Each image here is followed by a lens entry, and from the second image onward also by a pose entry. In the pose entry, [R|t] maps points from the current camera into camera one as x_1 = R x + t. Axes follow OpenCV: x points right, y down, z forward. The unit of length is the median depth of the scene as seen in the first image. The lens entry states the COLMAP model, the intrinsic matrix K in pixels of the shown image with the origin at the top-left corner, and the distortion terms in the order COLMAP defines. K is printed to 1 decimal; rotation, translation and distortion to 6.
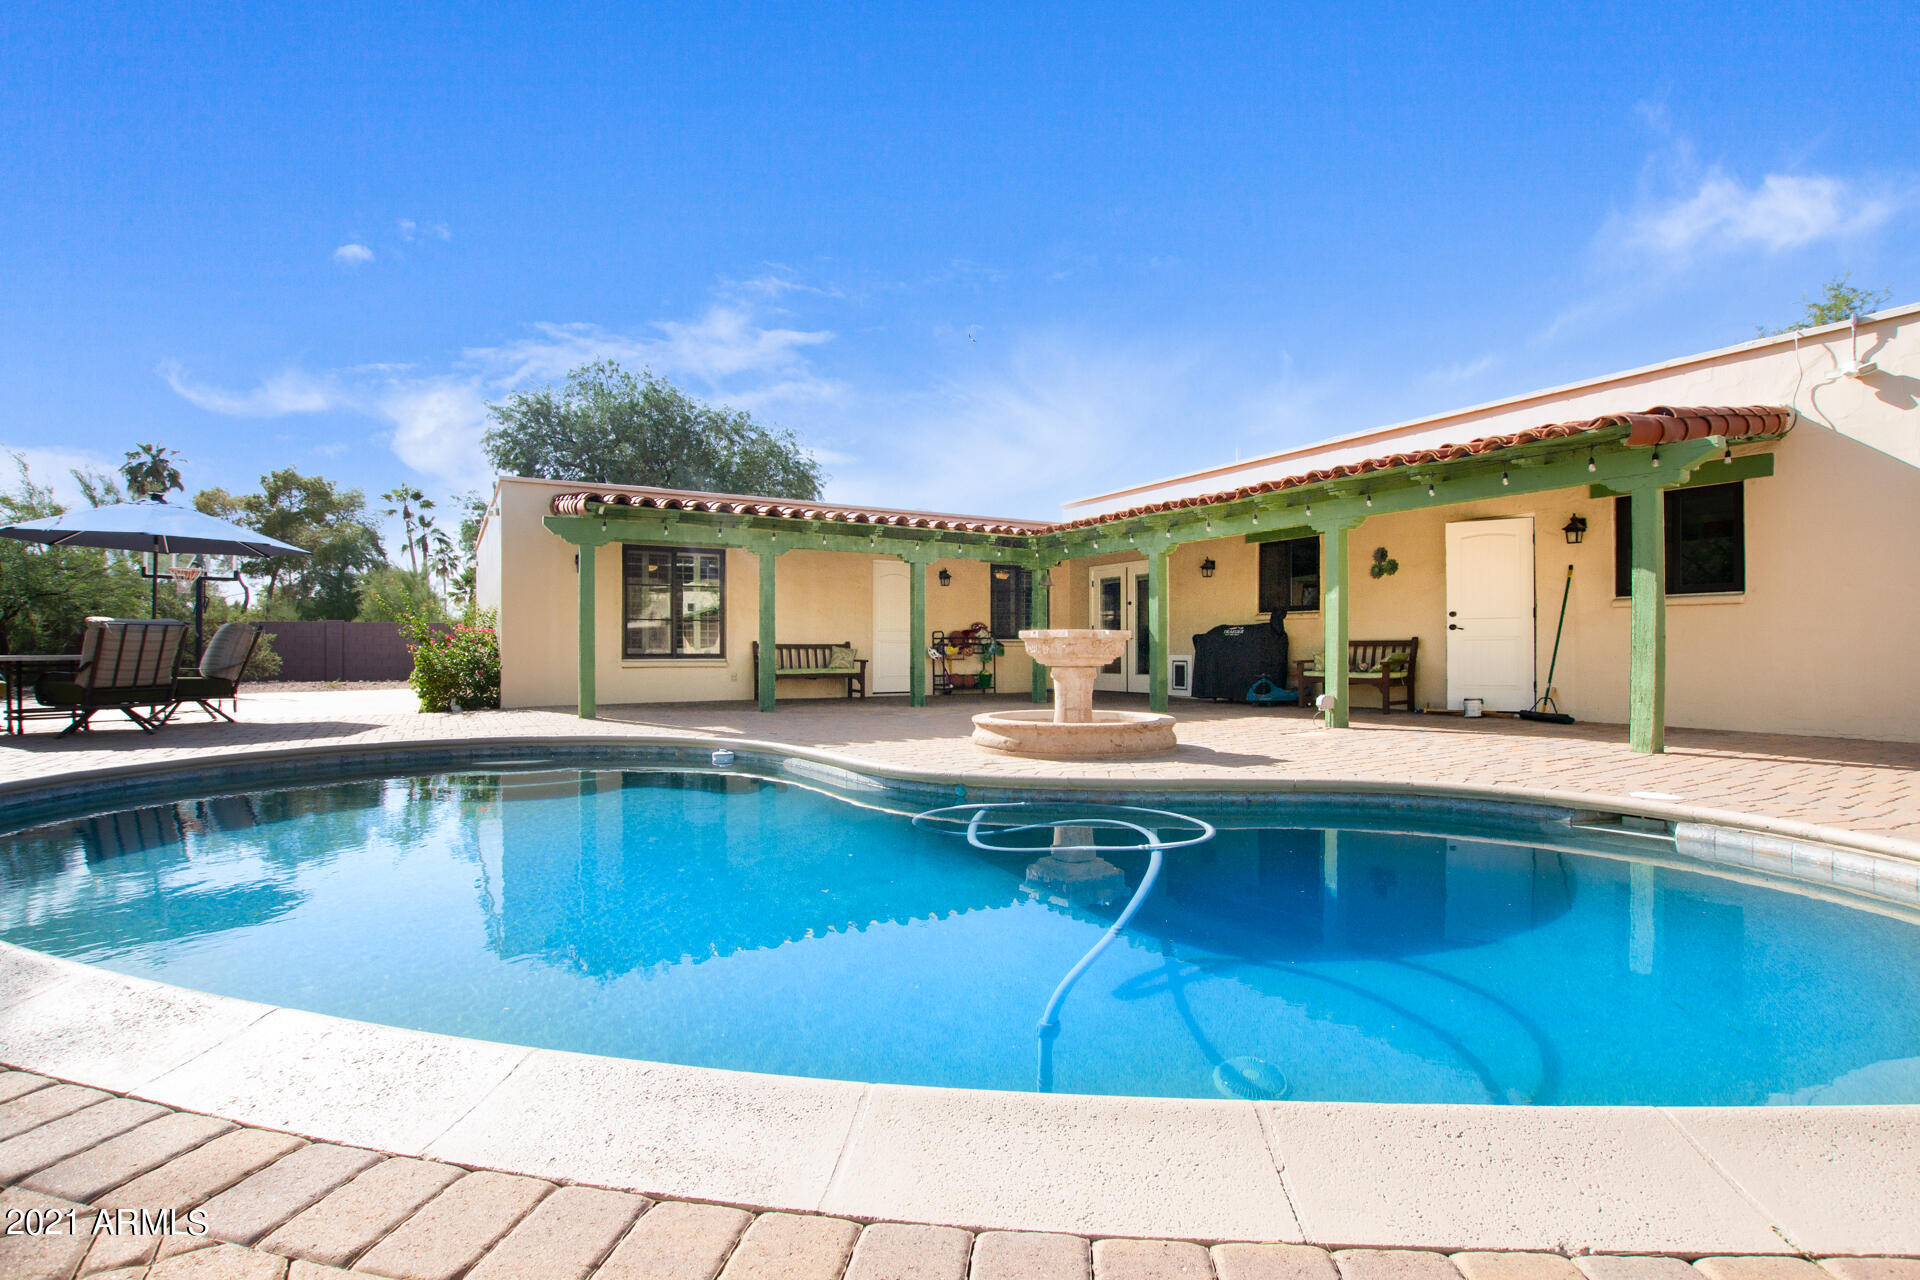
lens RADIAL K [[912.9, 0, 982.9], [0, 912.9, 642.4], [0, 0, 1]] dist [-0.033081, -0.000311]
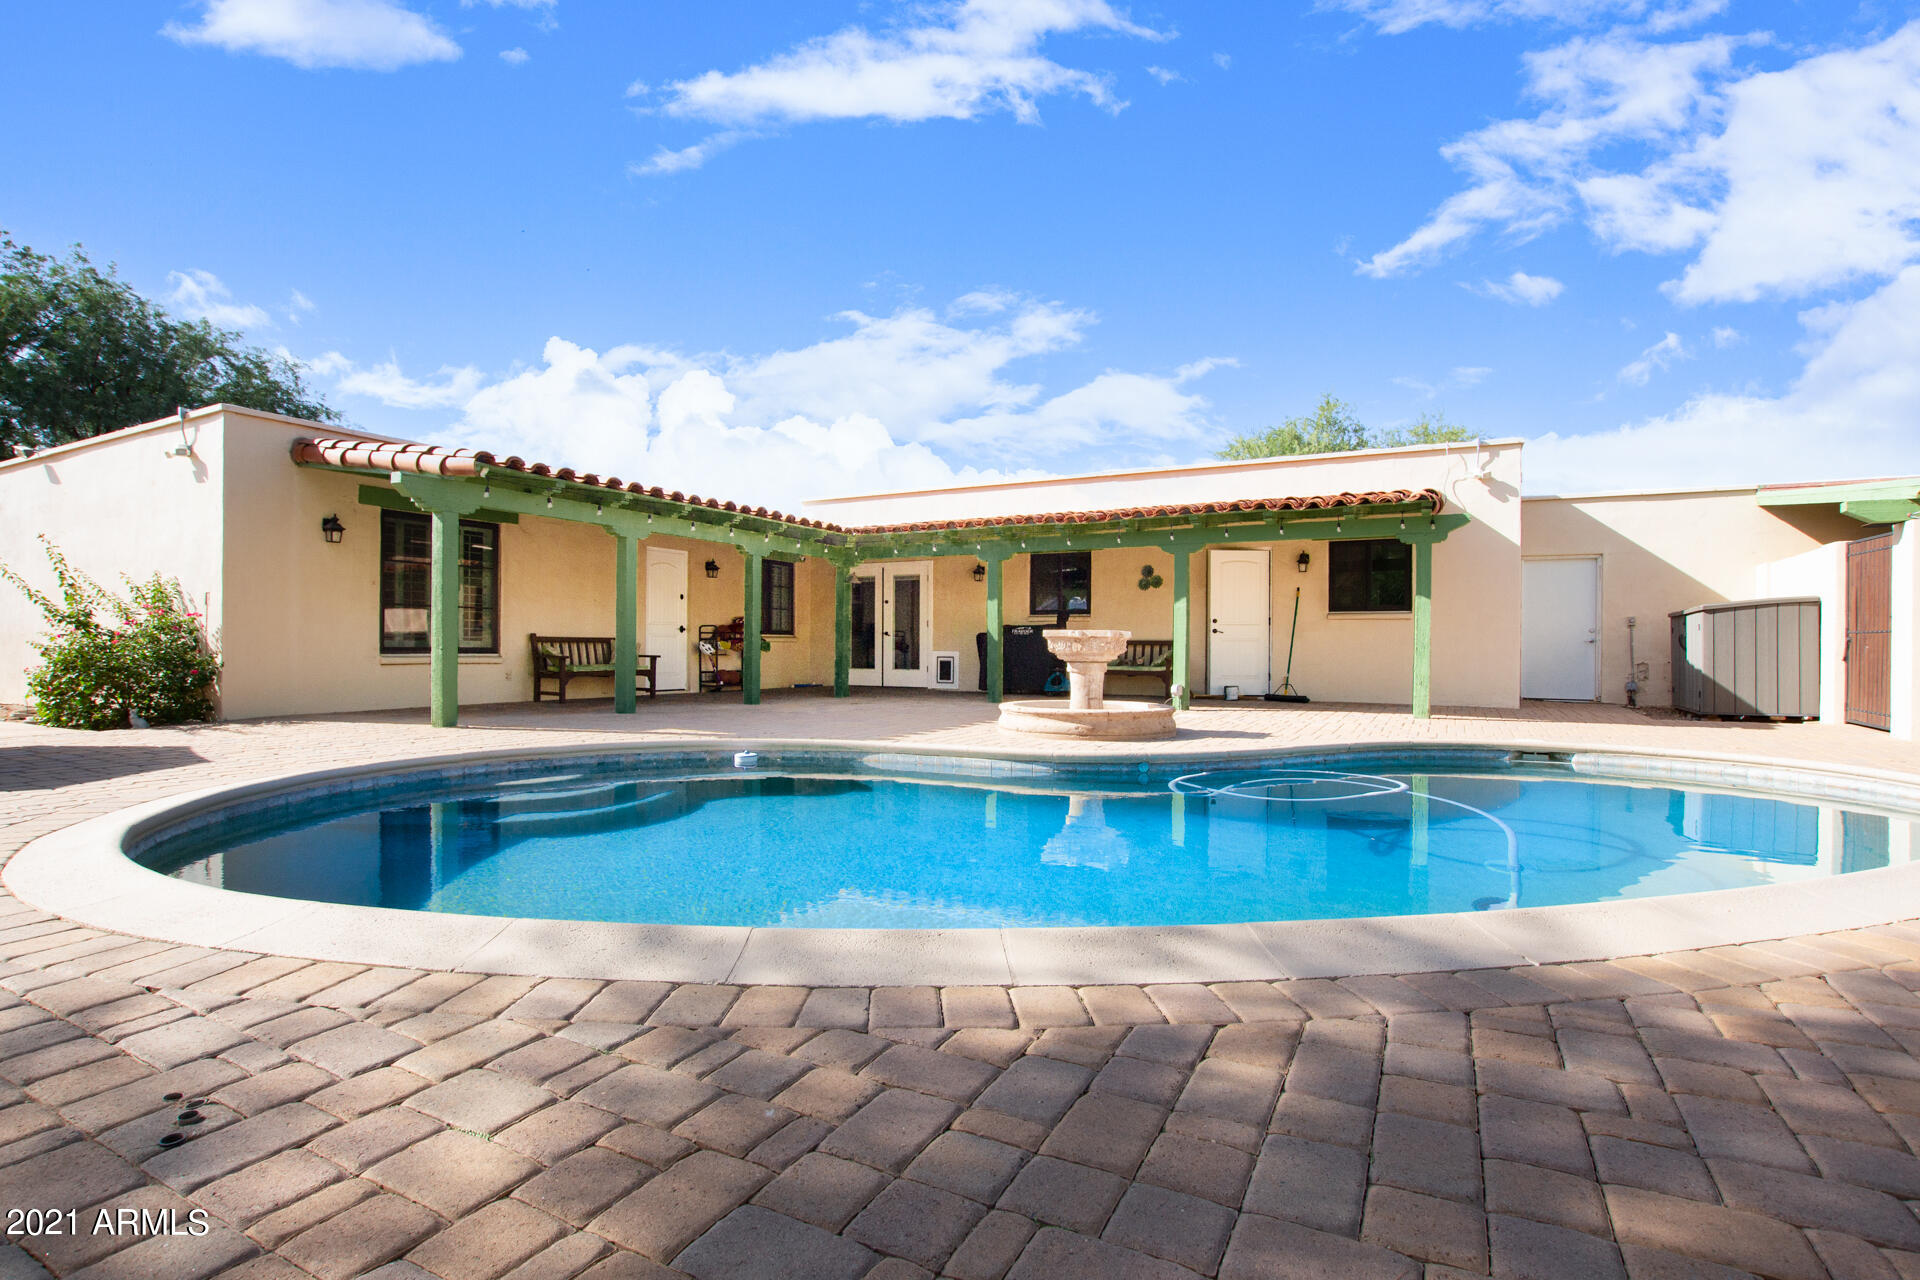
lens RADIAL K [[912.9, 0, 982.9], [0, 912.9, 642.4], [0, 0, 1]] dist [-0.033081, -0.000311]
pose [[0.848942, 0.009461, 0.528401, -0.452922], [-0.012101, 0.999926, 0.001537, 0.001318], [-0.528347, -0.007699, 0.848993, 0.065534]]
